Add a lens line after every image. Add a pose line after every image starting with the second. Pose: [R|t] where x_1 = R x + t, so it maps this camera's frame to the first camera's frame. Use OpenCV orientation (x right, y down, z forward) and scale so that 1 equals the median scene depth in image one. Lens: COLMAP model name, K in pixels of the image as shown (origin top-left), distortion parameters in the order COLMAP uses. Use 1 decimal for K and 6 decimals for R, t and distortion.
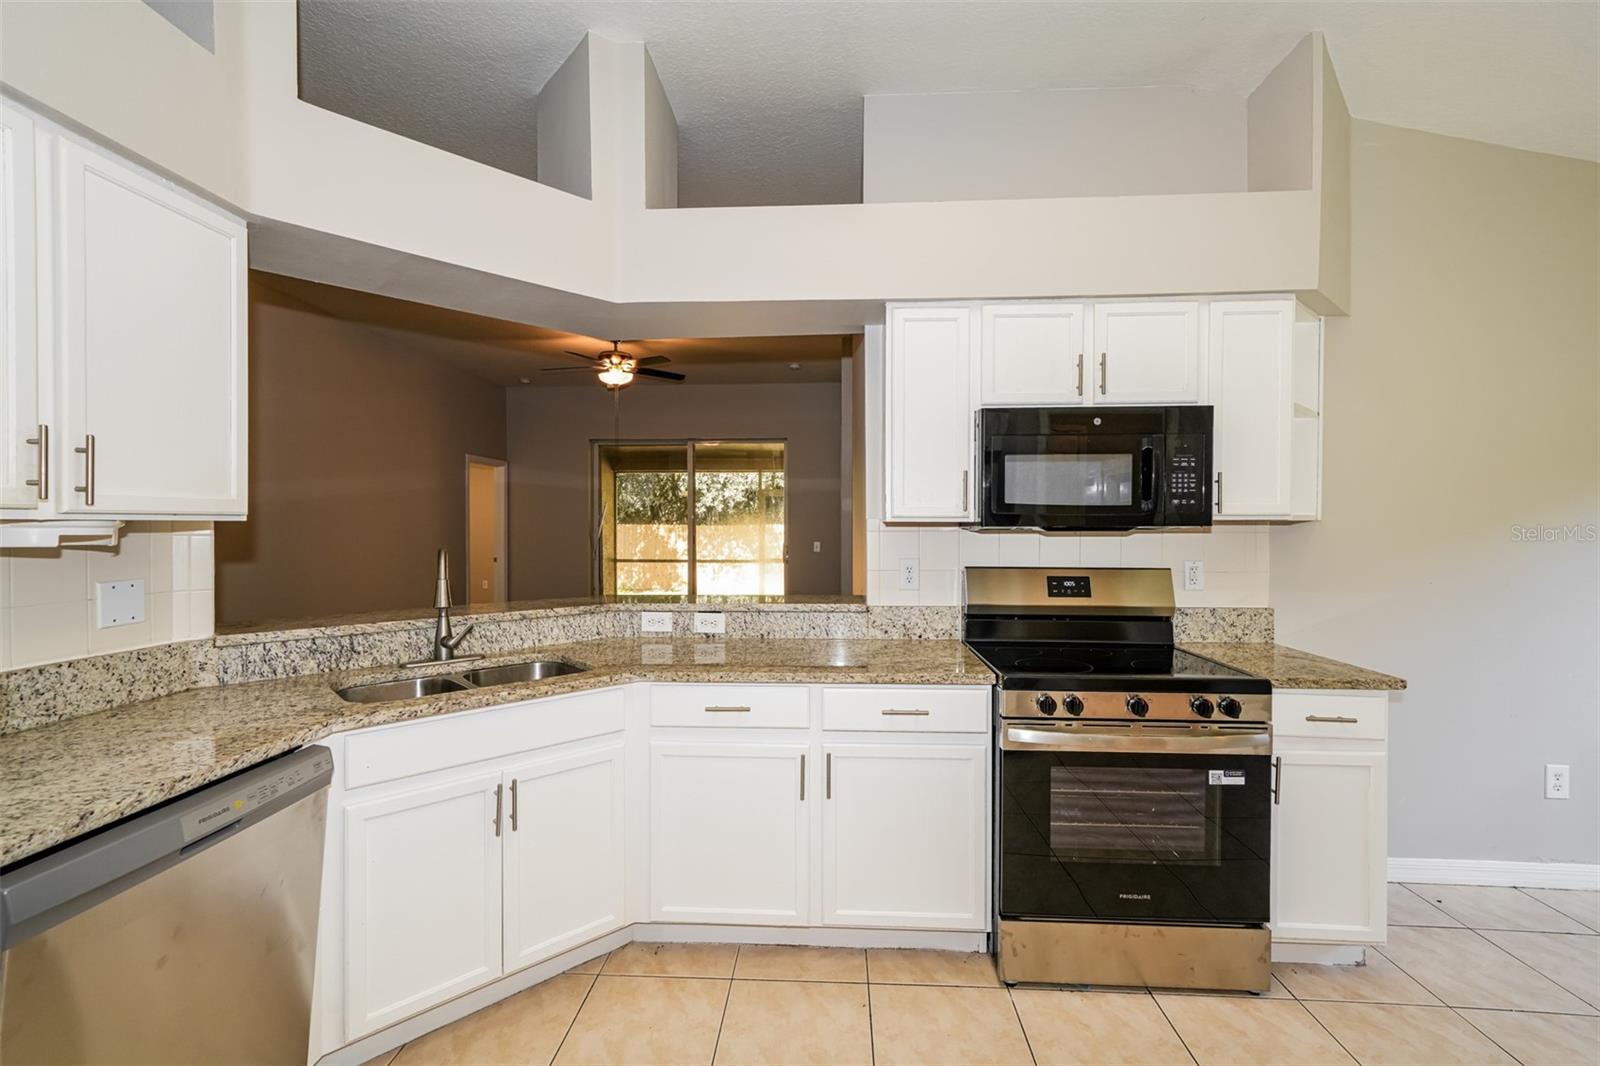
lens RADIAL K [[706.4, 0, 804.6], [0, 706.4, 533.2], [0, 0, 1]] dist [0.002357, 0.002003]
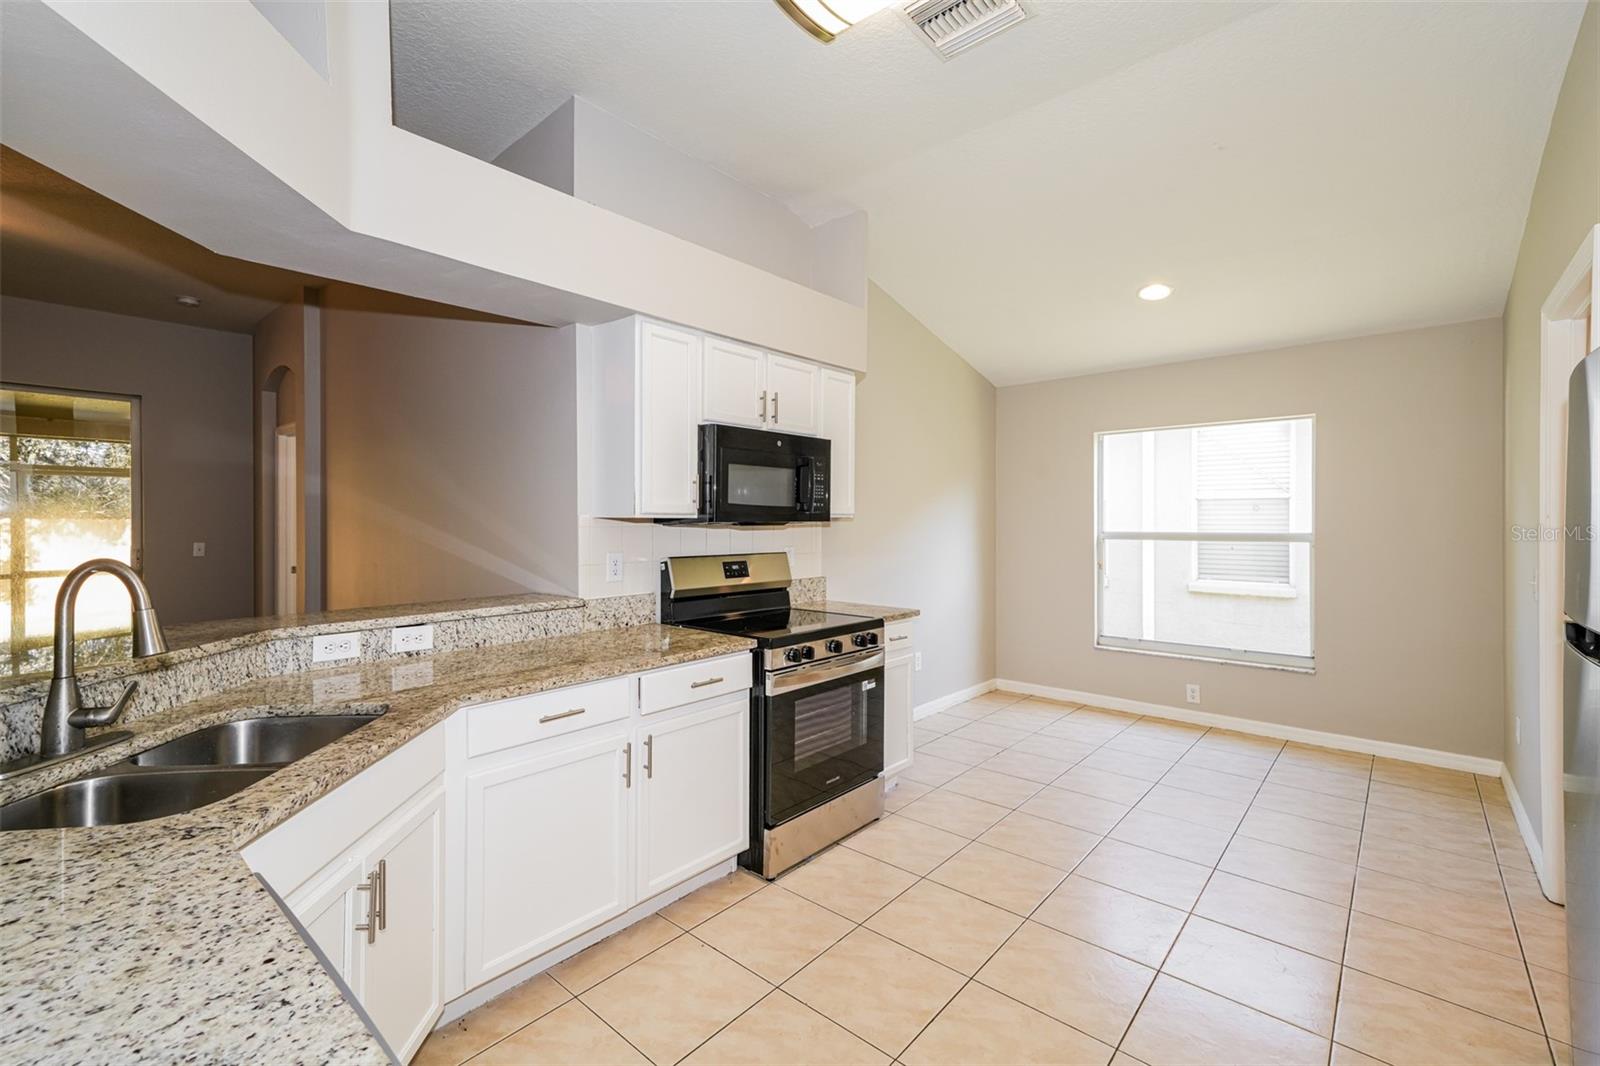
lens RADIAL K [[706.4, 0, 804.8], [0, 706.4, 522.7], [0, 0, 1]] dist [0.002357, 0.002003]
pose [[0.598022, -0.001797, 0.801478, -0.609480], [0.008141, 0.999960, -0.003833, -0.002245], [-0.801439, 0.008817, 0.598012, 0.157375]]
